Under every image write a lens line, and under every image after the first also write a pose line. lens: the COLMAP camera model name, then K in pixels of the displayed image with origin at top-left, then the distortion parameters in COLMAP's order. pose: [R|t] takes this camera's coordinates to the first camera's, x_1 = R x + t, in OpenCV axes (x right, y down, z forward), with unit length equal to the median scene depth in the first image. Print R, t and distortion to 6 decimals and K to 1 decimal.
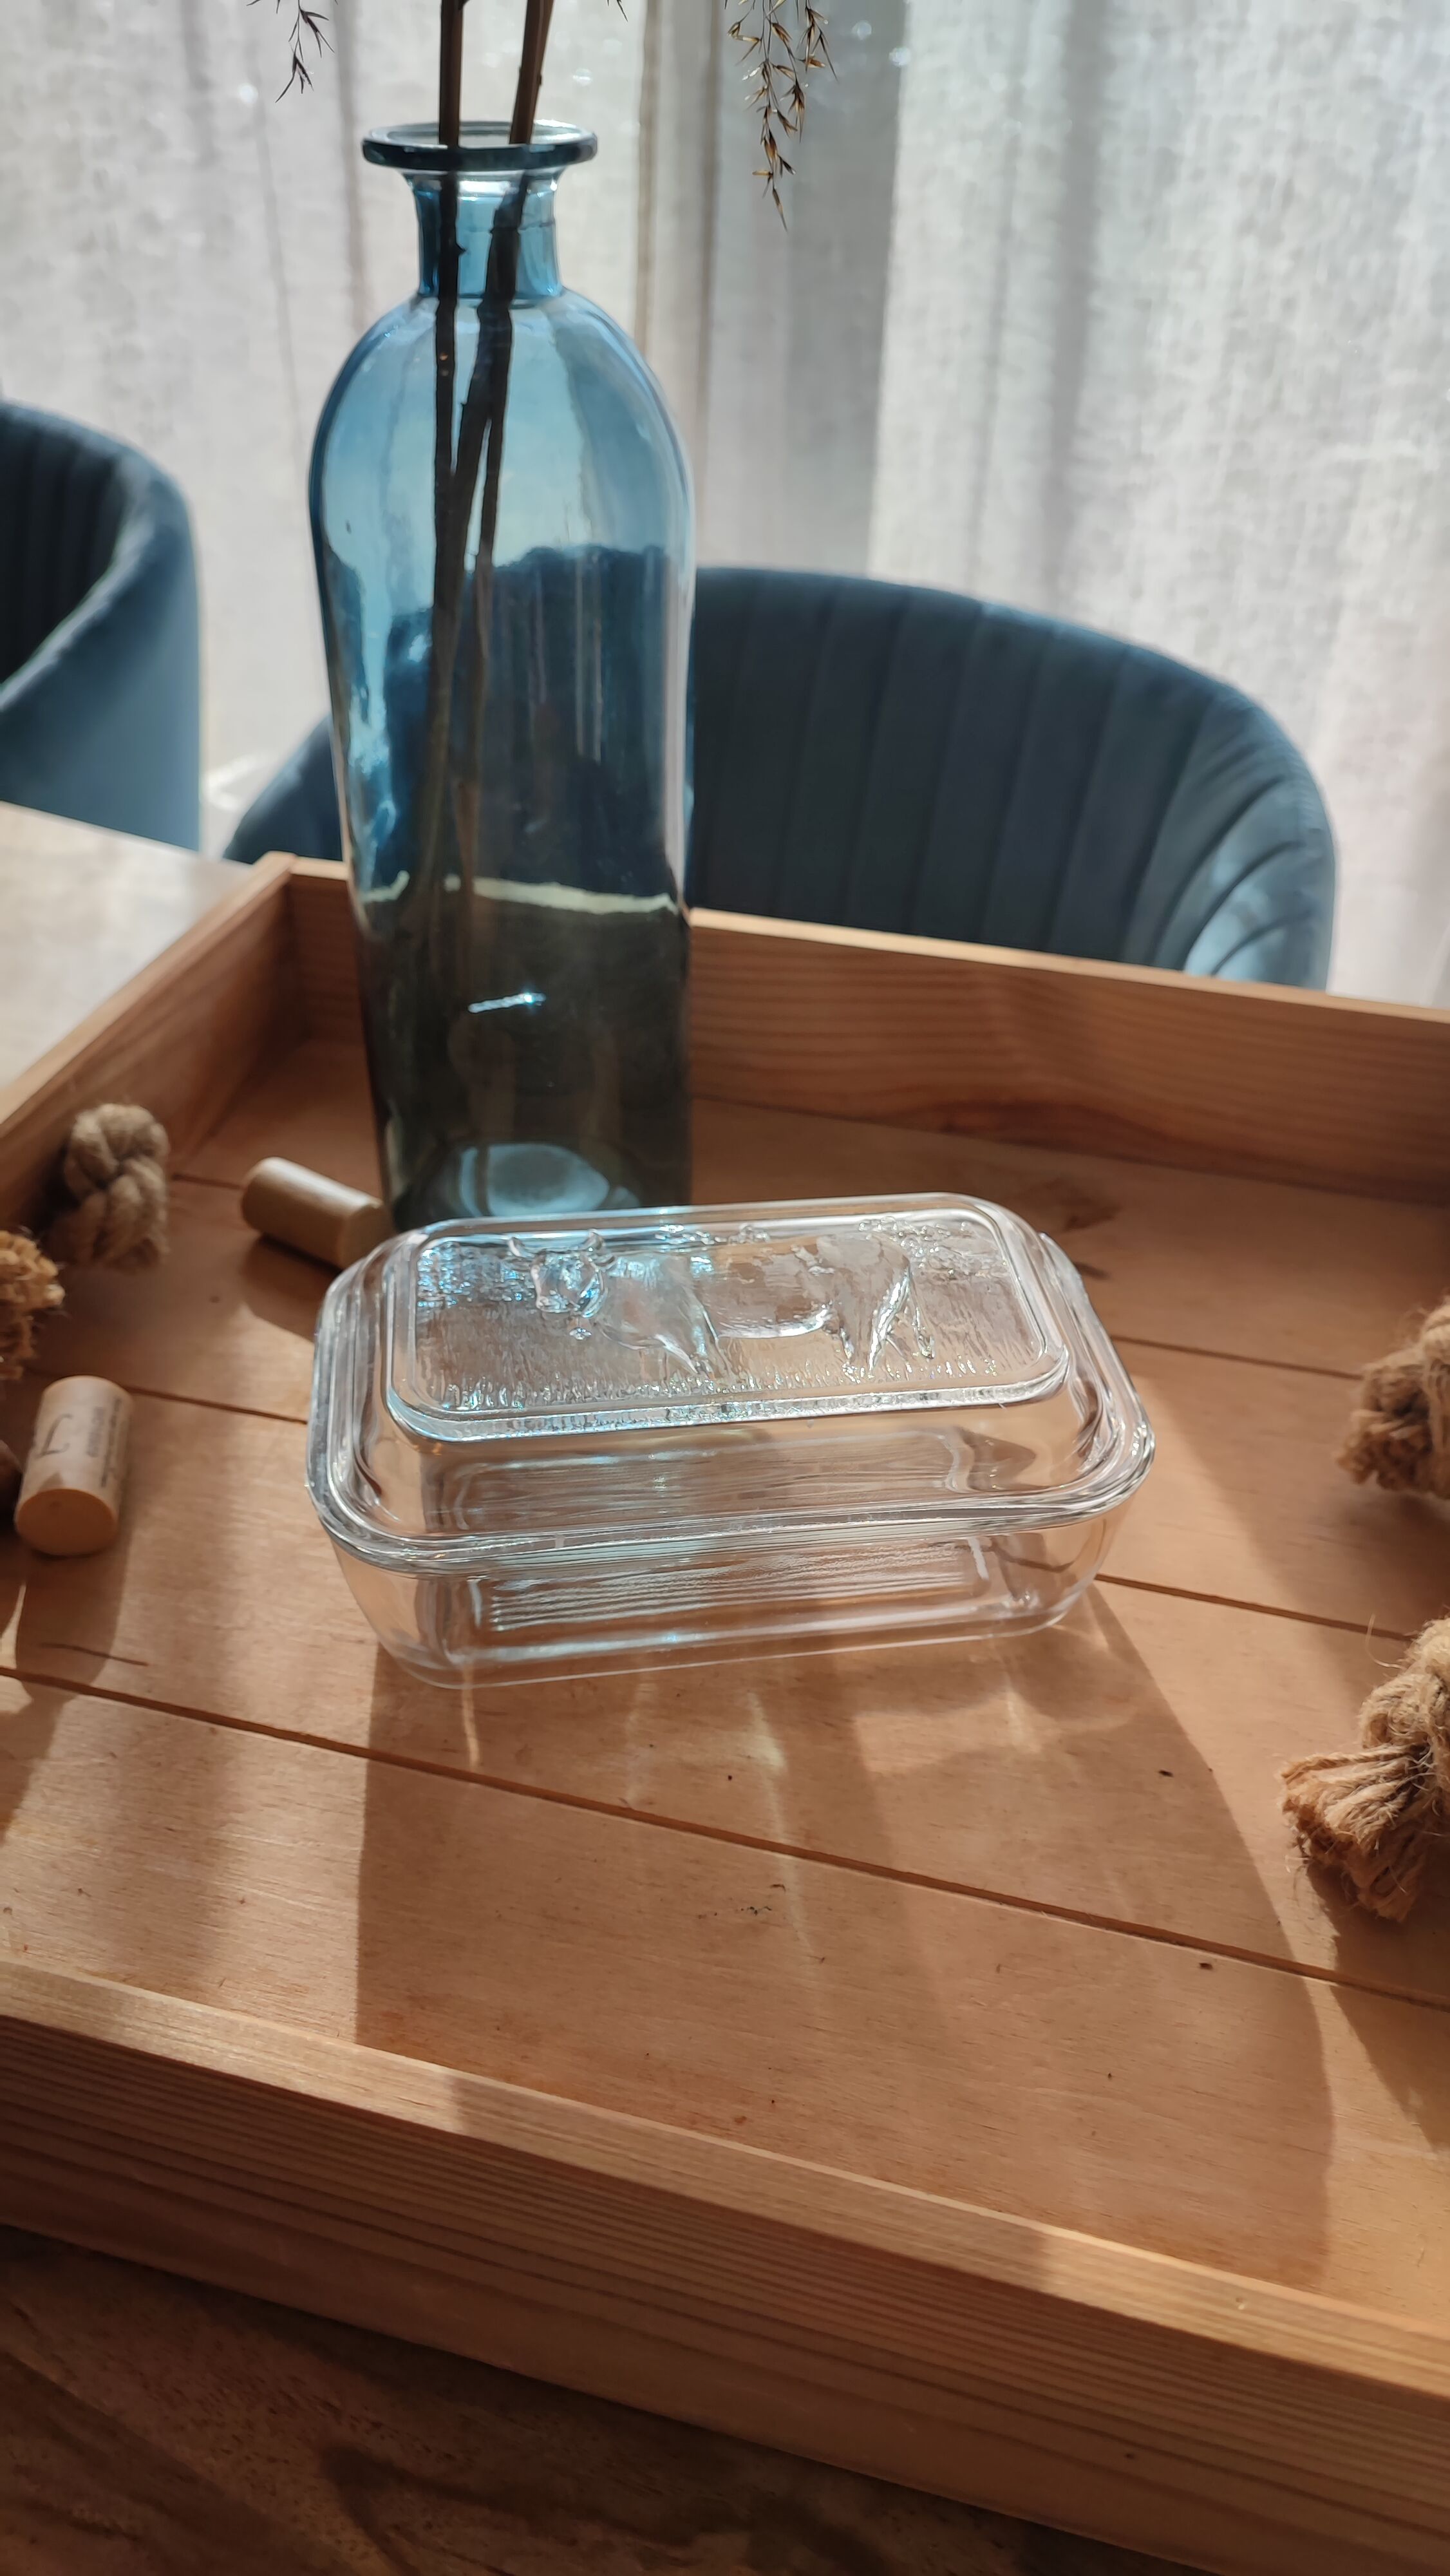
lens RADIAL K [[2012.1, 0, 703.5], [0, 2012.1, 1281.6], [0, 0, 1]] dist [0.093228, -0.146688]
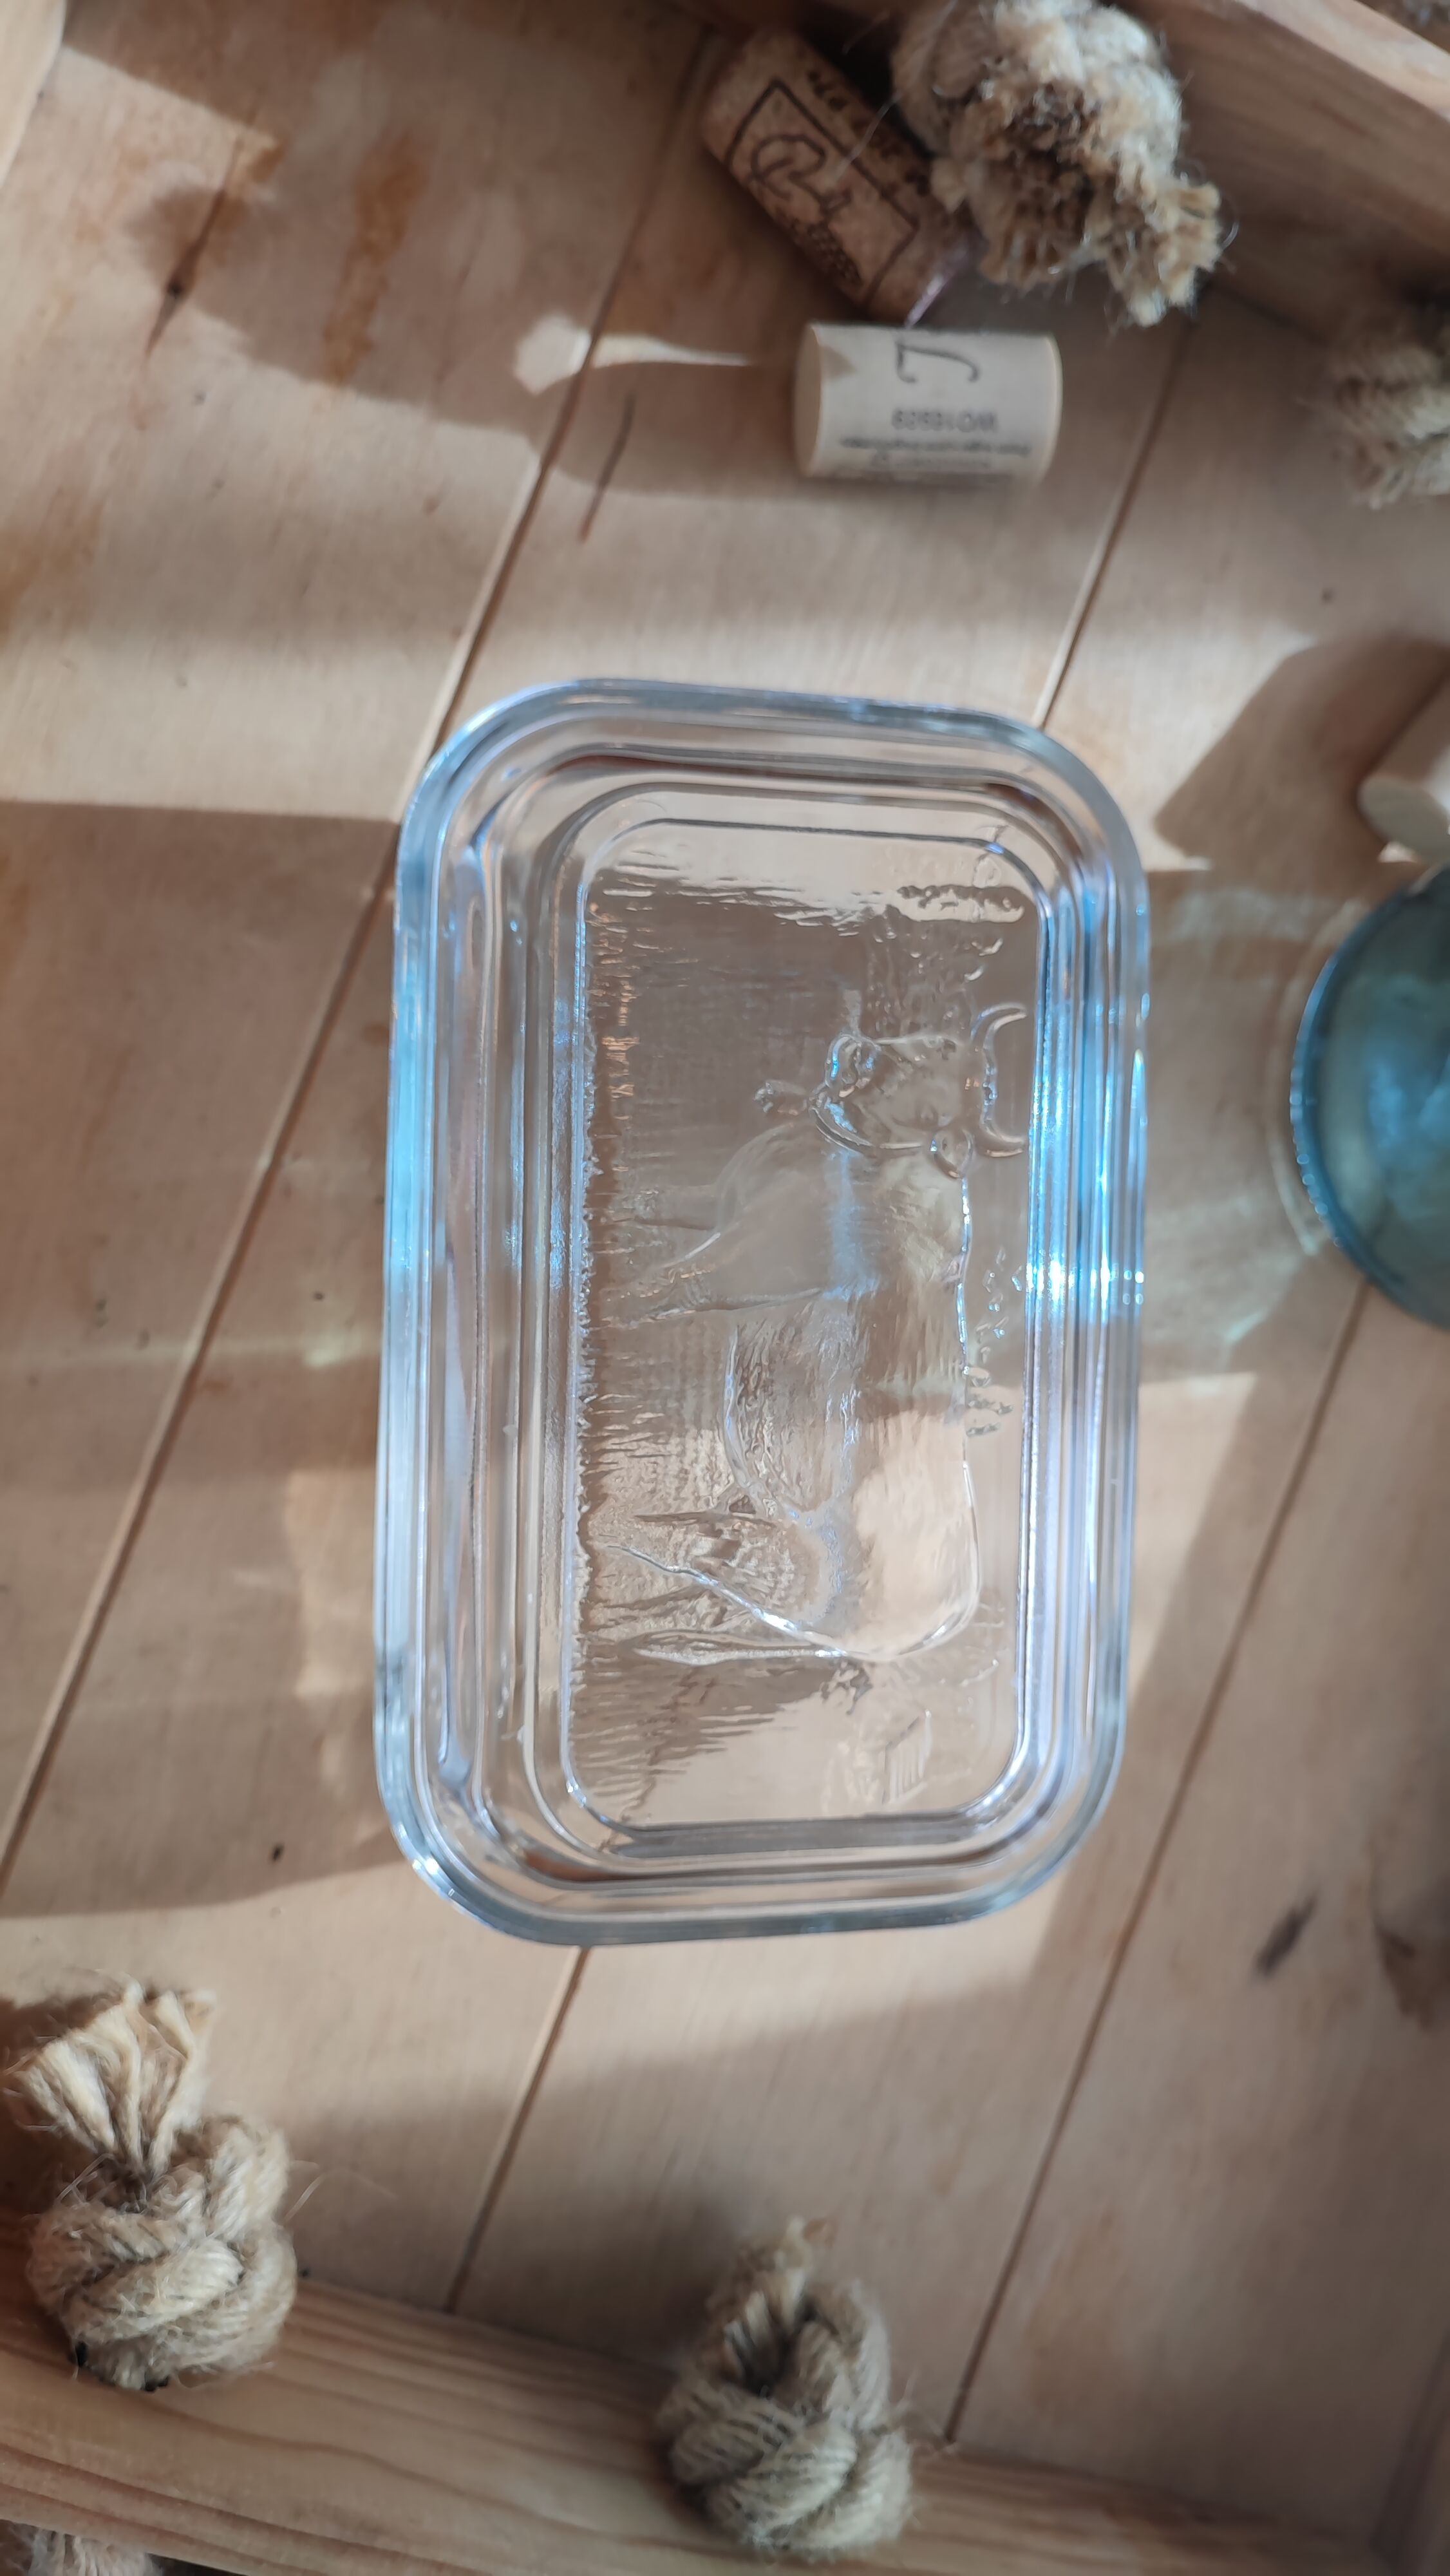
lens RADIAL K [[2012.1, 0, 703.5], [0, 2012.1, 1281.6], [0, 0, 1]] dist [0.093228, -0.146688]
pose [[-0.093182, 0.995649, -0.000132, -0.005201], [-0.741400, -0.069298, 0.667475, -0.342545], [0.664562, 0.062295, 0.744632, 0.459466]]
